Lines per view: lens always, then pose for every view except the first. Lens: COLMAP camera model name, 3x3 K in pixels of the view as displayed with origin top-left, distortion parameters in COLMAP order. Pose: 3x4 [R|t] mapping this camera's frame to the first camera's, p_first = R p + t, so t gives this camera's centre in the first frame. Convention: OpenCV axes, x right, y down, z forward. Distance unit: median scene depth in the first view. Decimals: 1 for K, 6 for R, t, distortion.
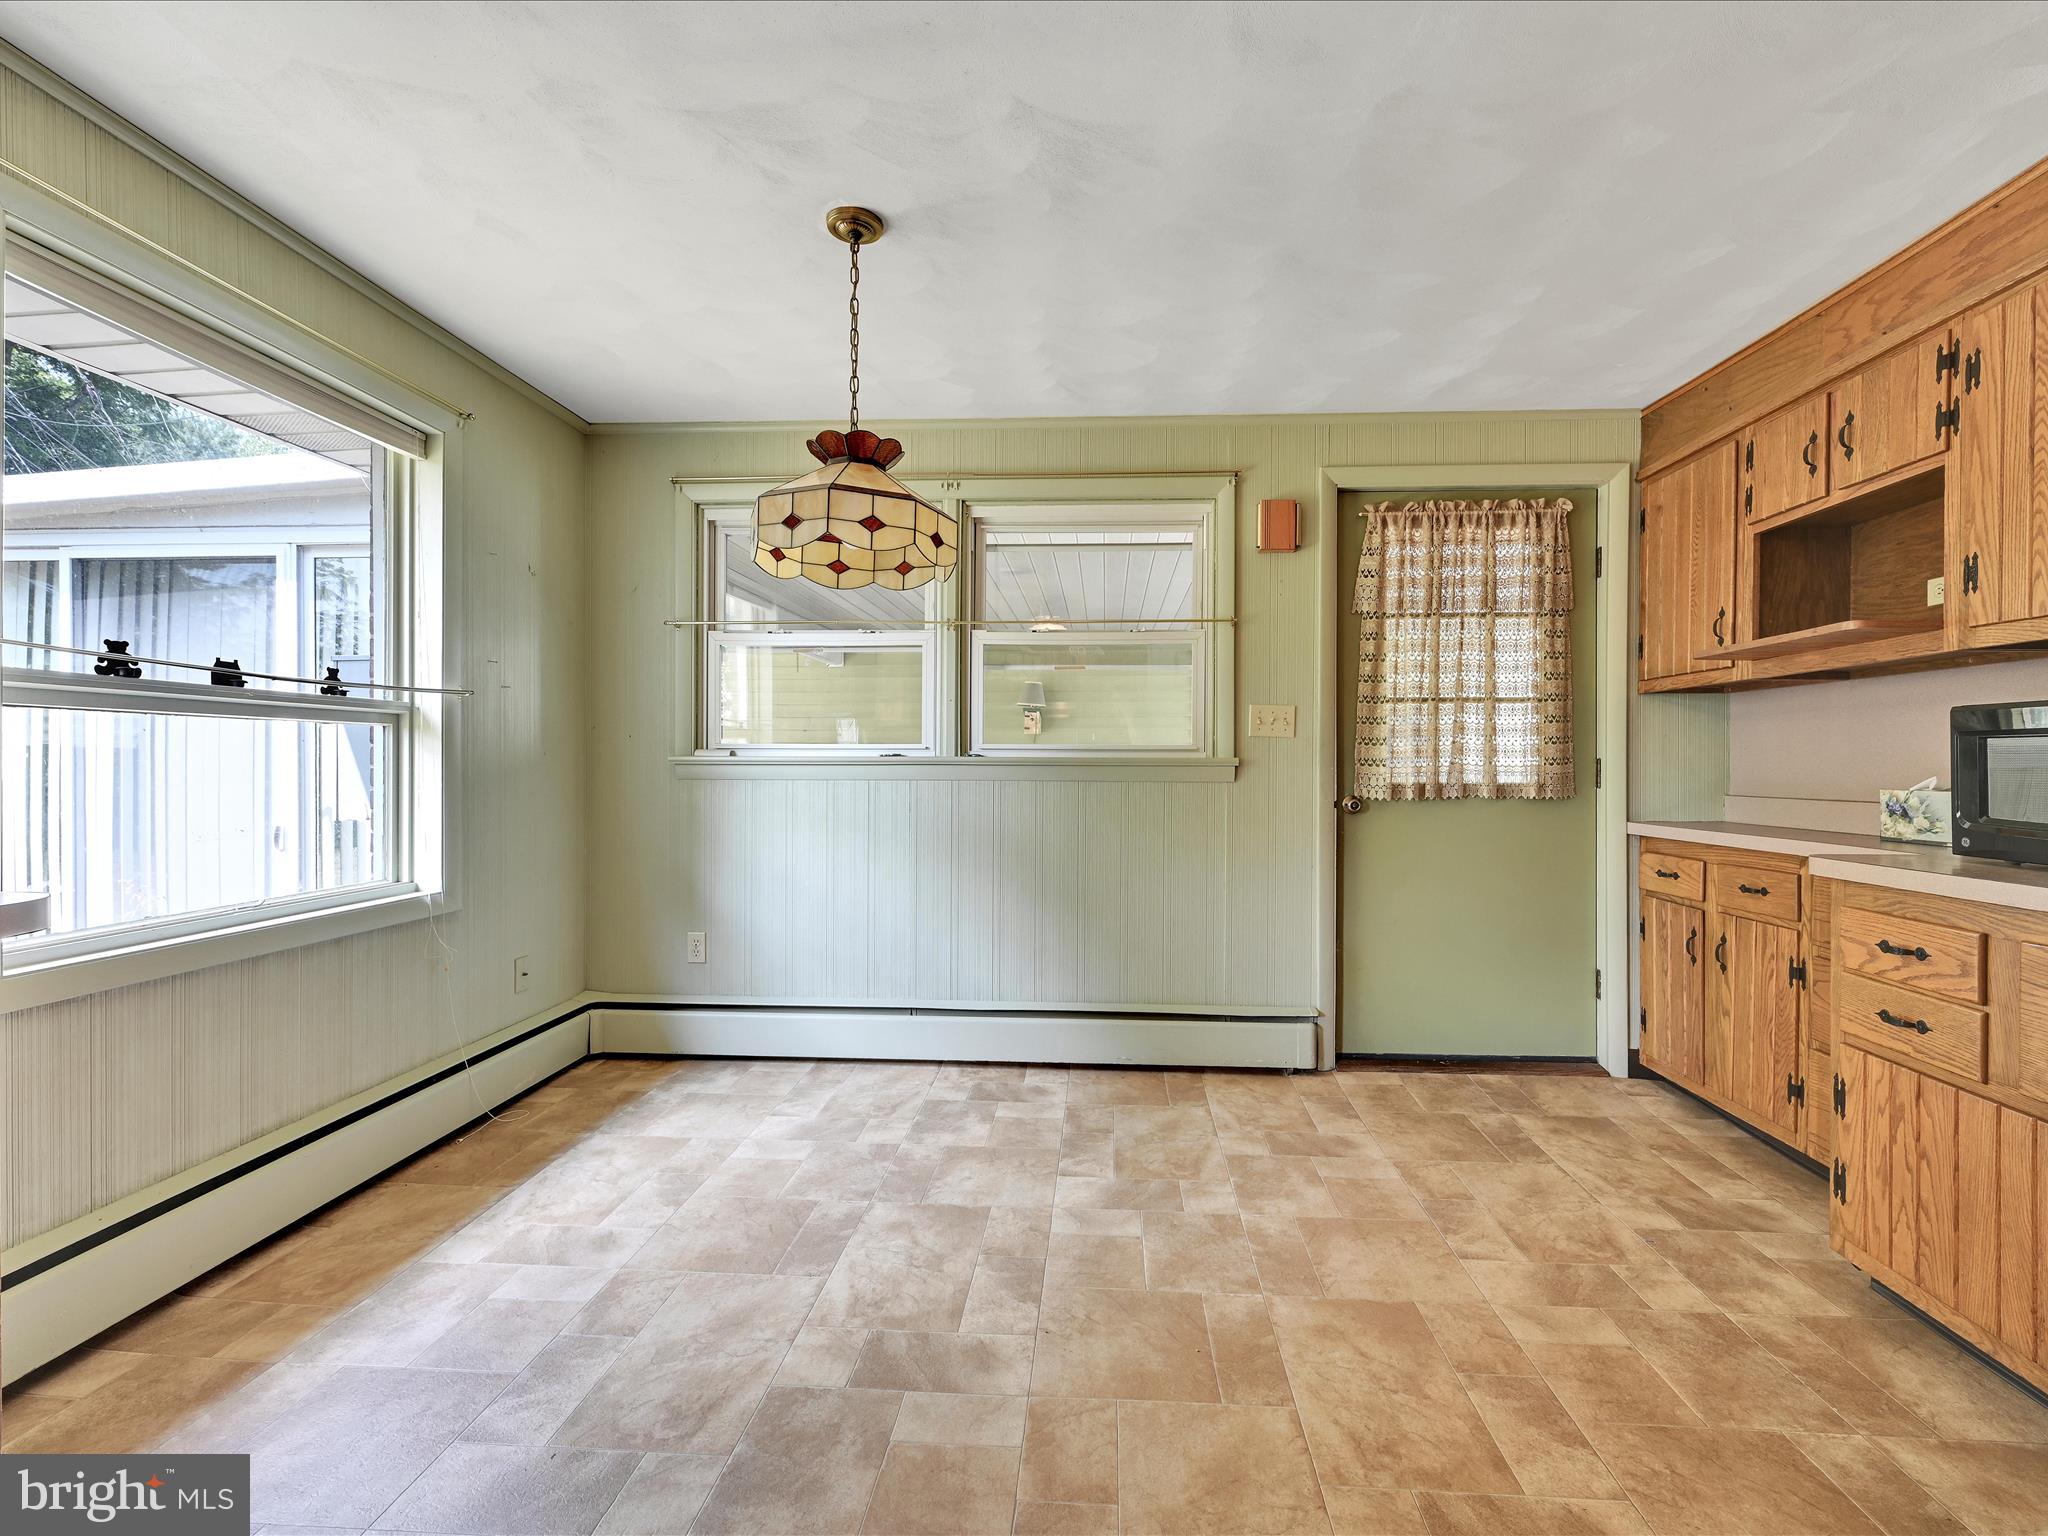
lens RADIAL K [[920.8, 0, 1067.1], [0, 920.8, 768.2], [0, 0, 1]] dist [0.005199, 0.000320]
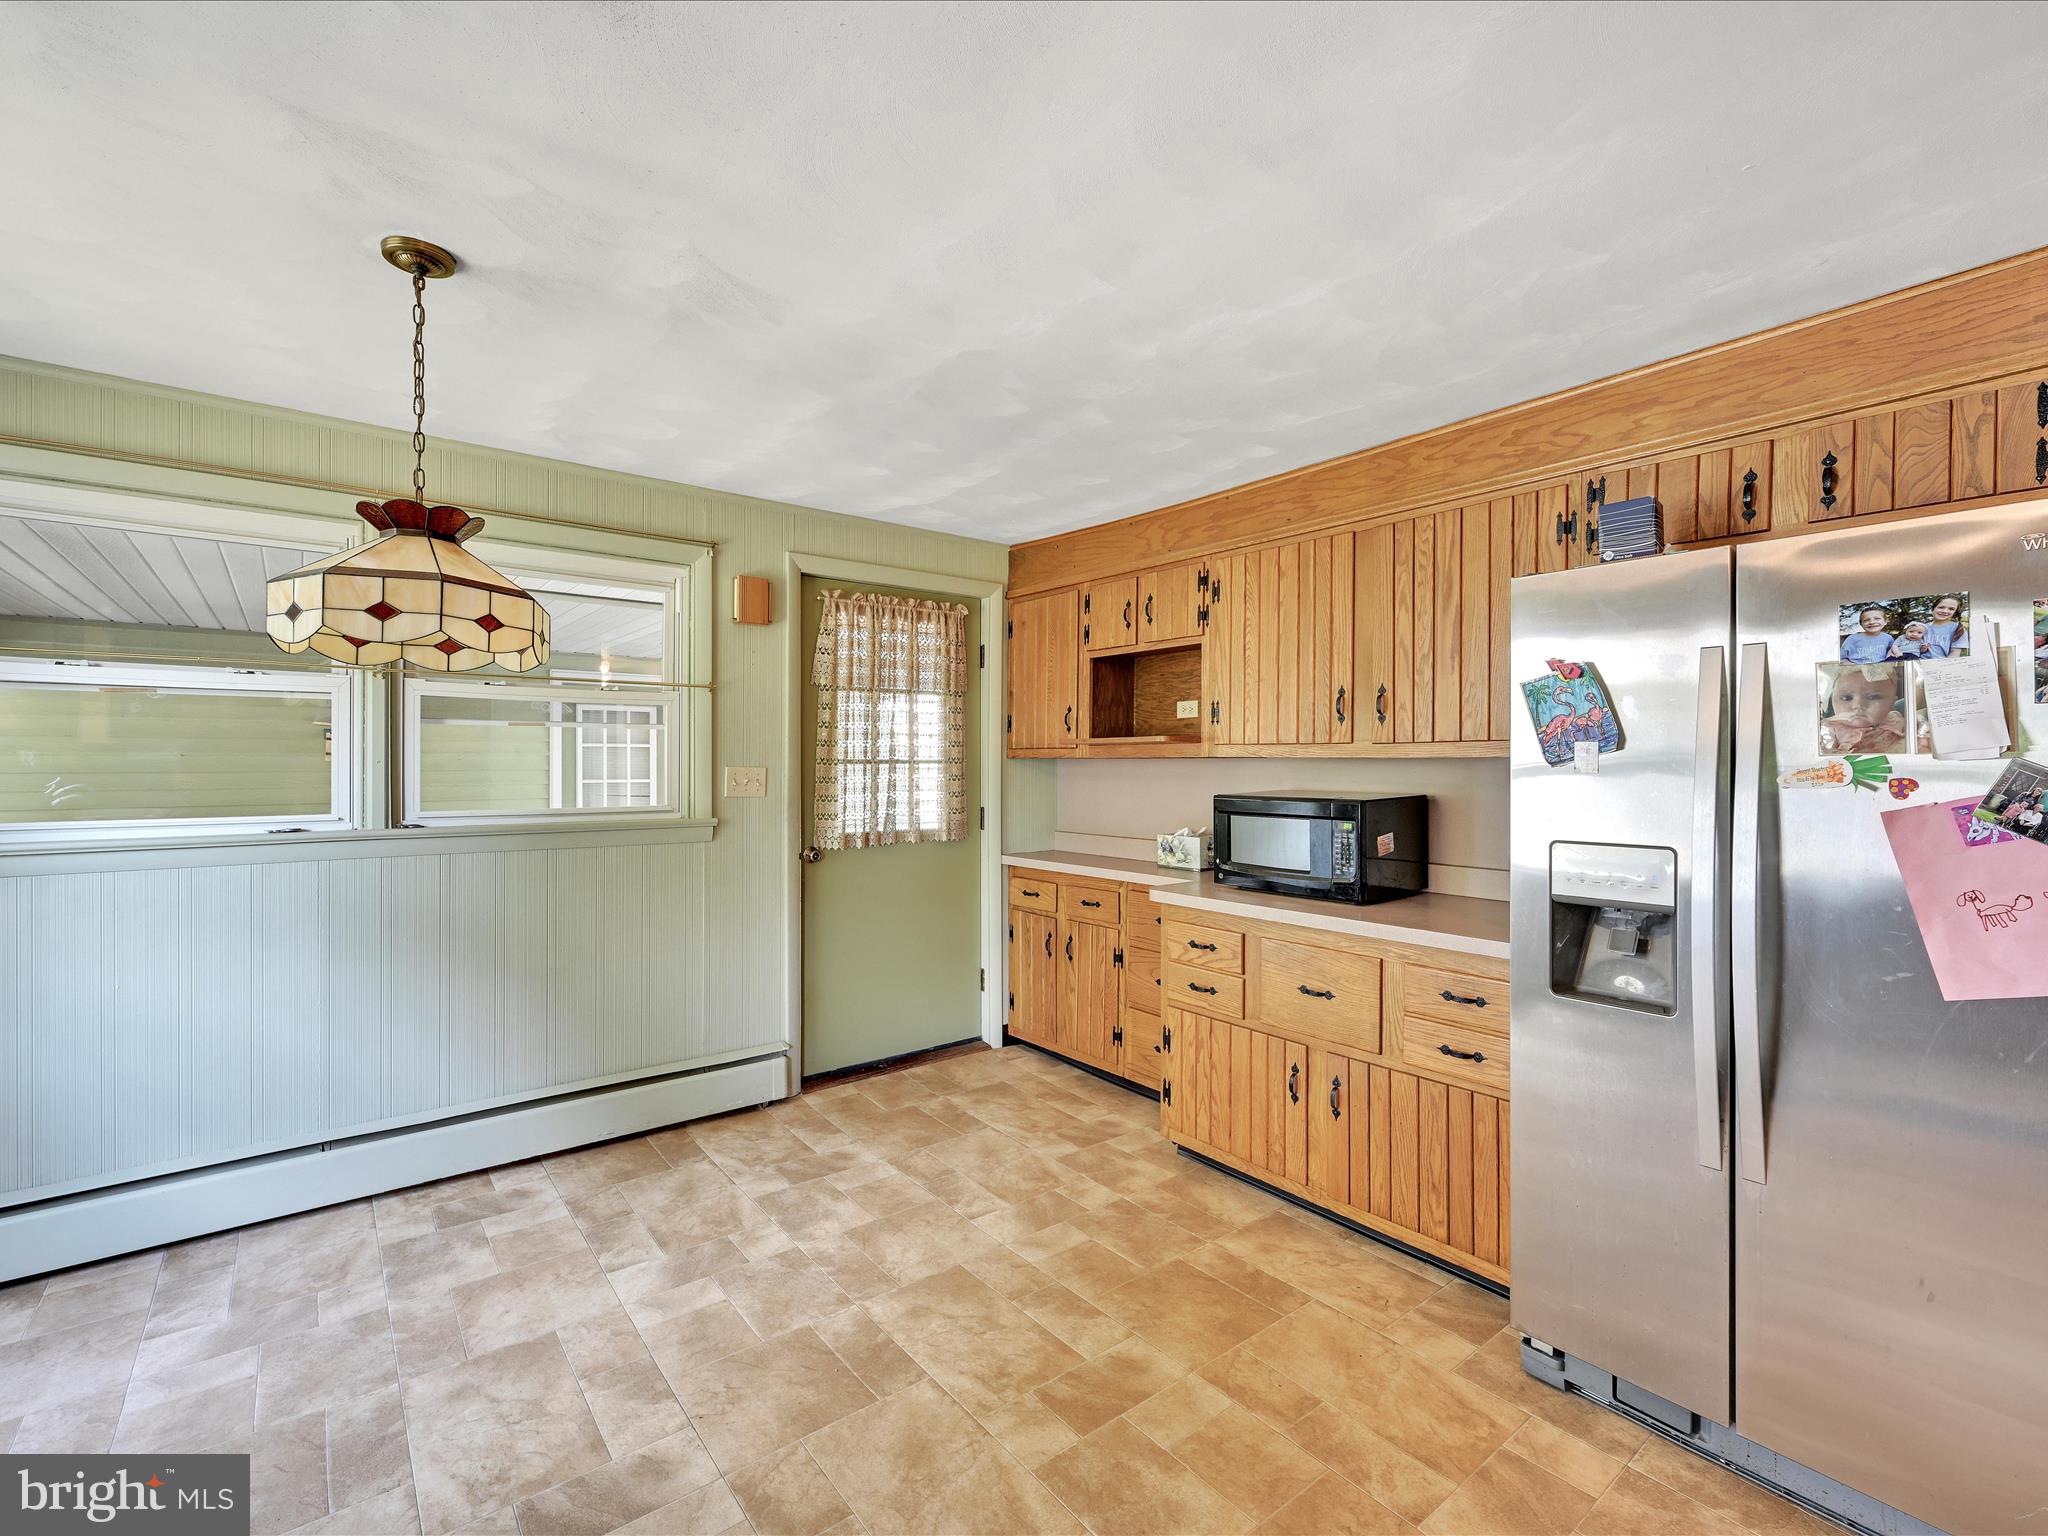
lens RADIAL K [[920.8, 0, 1021.4], [0, 920.8, 768.8], [0, 0, 1]] dist [0.005199, 0.000320]
pose [[0.752443, -0.004873, 0.658640, -0.305165], [-0.000687, 0.999966, 0.008184, -0.095422], [-0.658658, -0.006610, 0.752414, -0.019663]]
